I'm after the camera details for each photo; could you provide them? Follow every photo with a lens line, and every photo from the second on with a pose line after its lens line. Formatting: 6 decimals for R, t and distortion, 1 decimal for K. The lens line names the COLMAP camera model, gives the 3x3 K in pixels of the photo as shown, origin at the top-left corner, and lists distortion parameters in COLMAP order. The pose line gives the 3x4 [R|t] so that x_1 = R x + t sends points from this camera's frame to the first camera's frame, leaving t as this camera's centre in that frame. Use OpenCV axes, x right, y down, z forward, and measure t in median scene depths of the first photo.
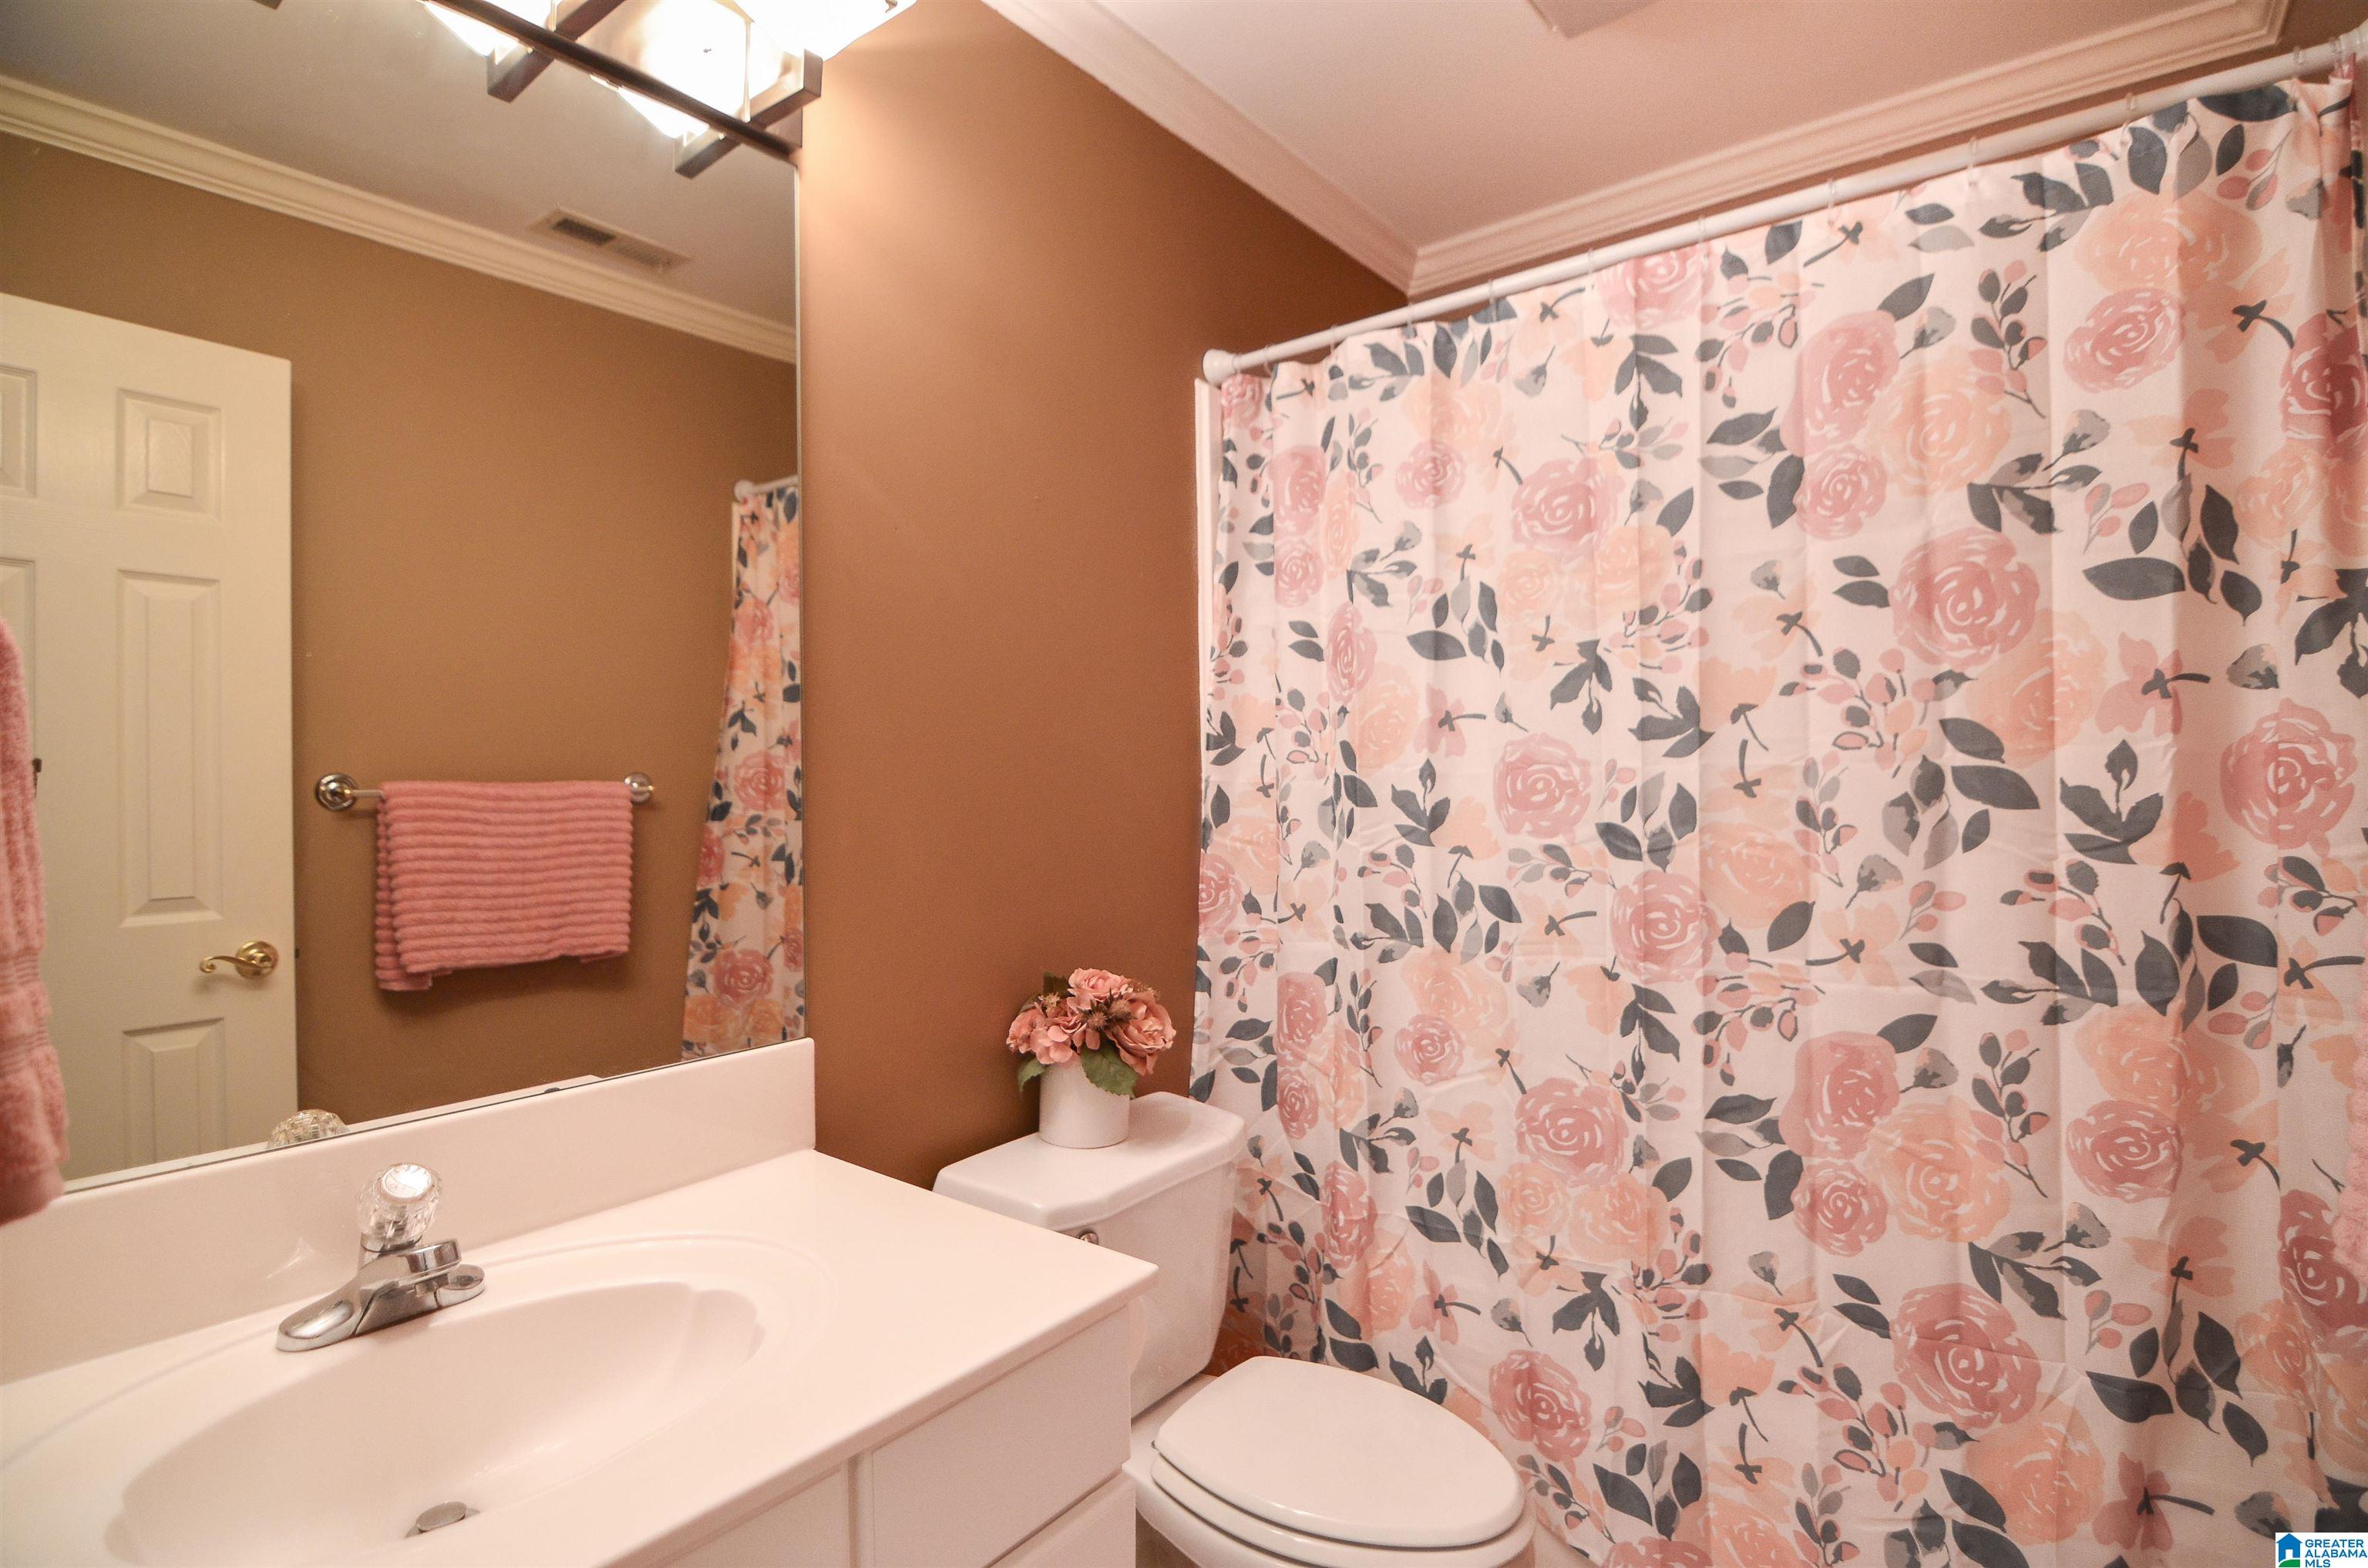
lens RADIAL K [[1175.5, 0, 1183.4], [0, 1175.5, 776.6], [0, 0, 1]] dist [0.002504, 0.000461]
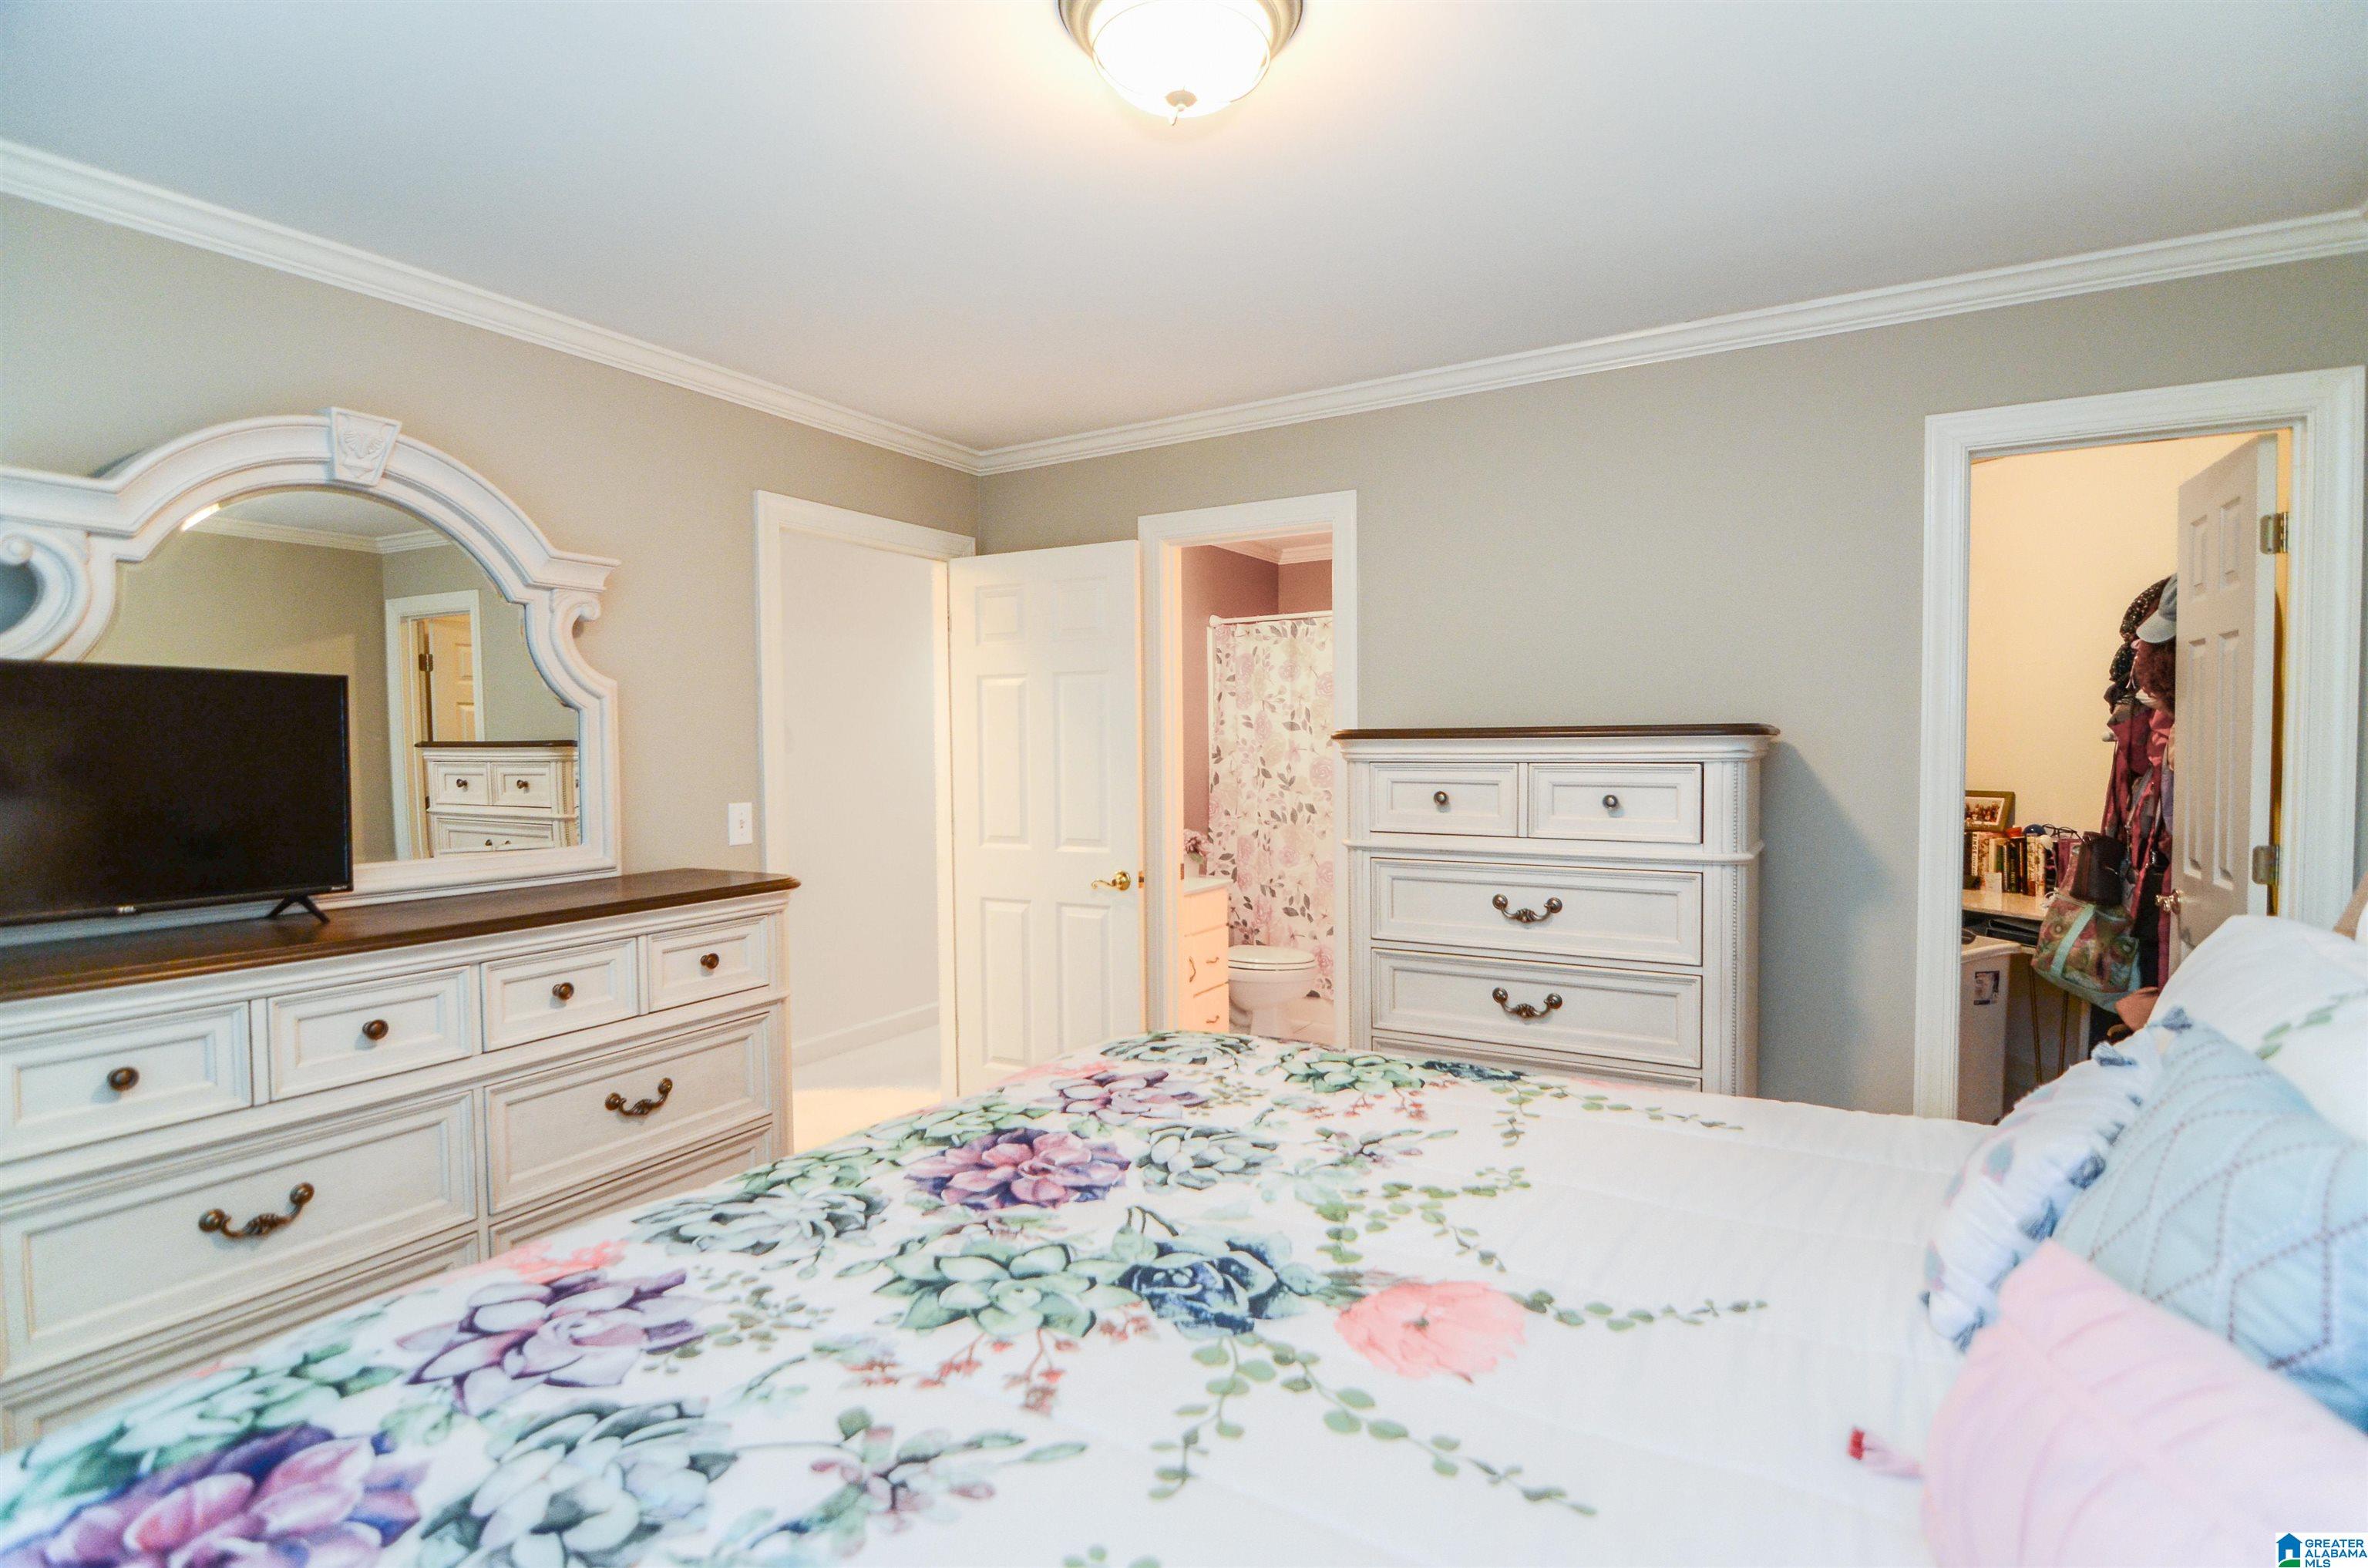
lens RADIAL K [[1175.5, 0, 1184.9], [0, 1175.5, 782.8], [0, 0, 1]] dist [0.002504, 0.000461]
pose [[0.991852, -0.004893, 0.127302, -0.447172], [0.001231, 0.999584, 0.028830, -0.051195], [-0.127390, -0.028438, 0.991445, -1.989320]]
